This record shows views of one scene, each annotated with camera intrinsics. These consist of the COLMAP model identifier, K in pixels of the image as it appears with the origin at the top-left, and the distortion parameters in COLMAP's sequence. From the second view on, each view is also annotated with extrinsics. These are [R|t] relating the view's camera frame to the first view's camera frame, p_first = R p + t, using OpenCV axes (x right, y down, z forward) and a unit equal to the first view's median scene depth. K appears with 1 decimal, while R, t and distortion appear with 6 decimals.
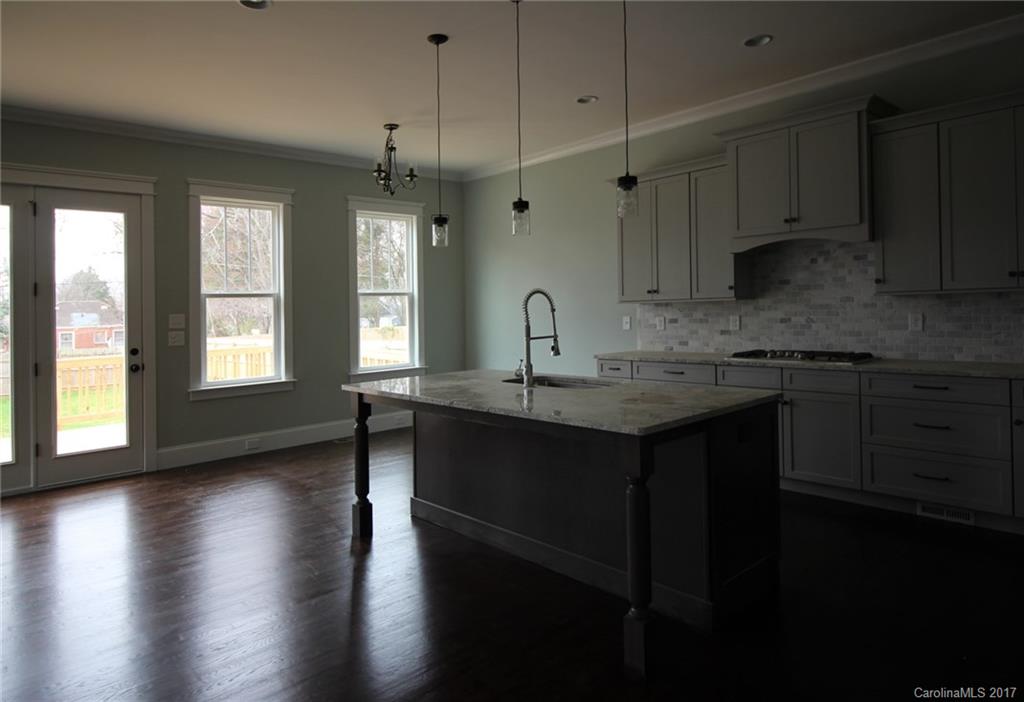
lens RADIAL K [[626.5, 0, 512.0], [0, 626.5, 351.0], [0, 0, 1]] dist [0.002263, 0.000596]
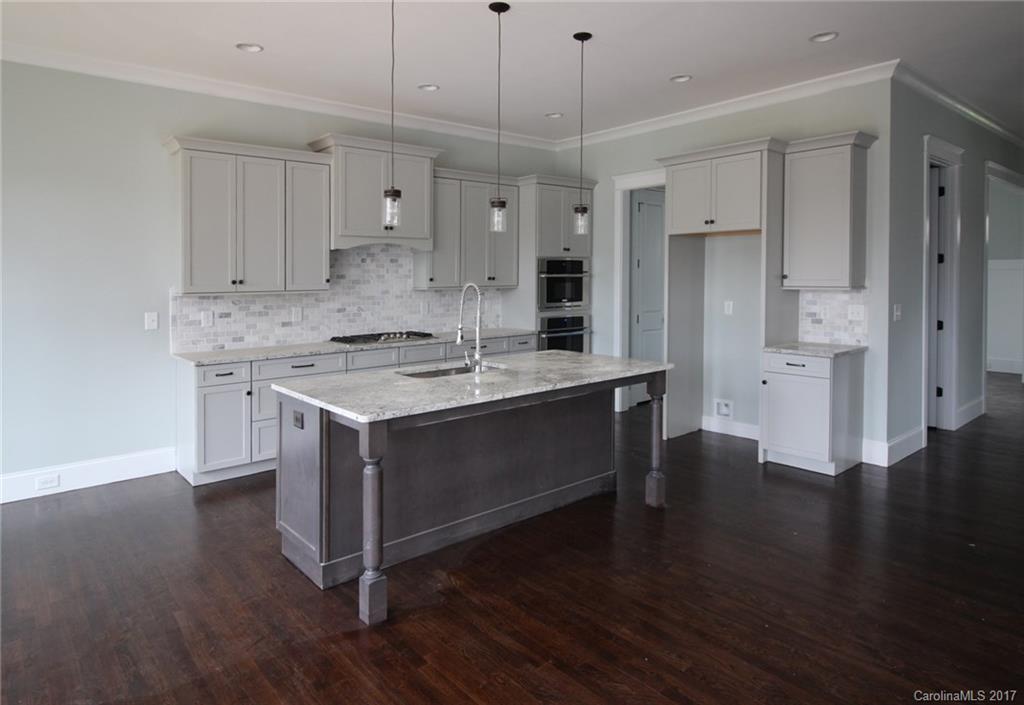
lens RADIAL K [[626.5, 0, 512.0], [0, 626.5, 352.5], [0, 0, 1]] dist [0.002263, 0.000596]
pose [[0.020242, -0.082202, 0.996410, -0.697366], [0.084980, 0.993149, 0.080207, -0.036515], [-0.996177, 0.083052, 0.027089, 0.649523]]
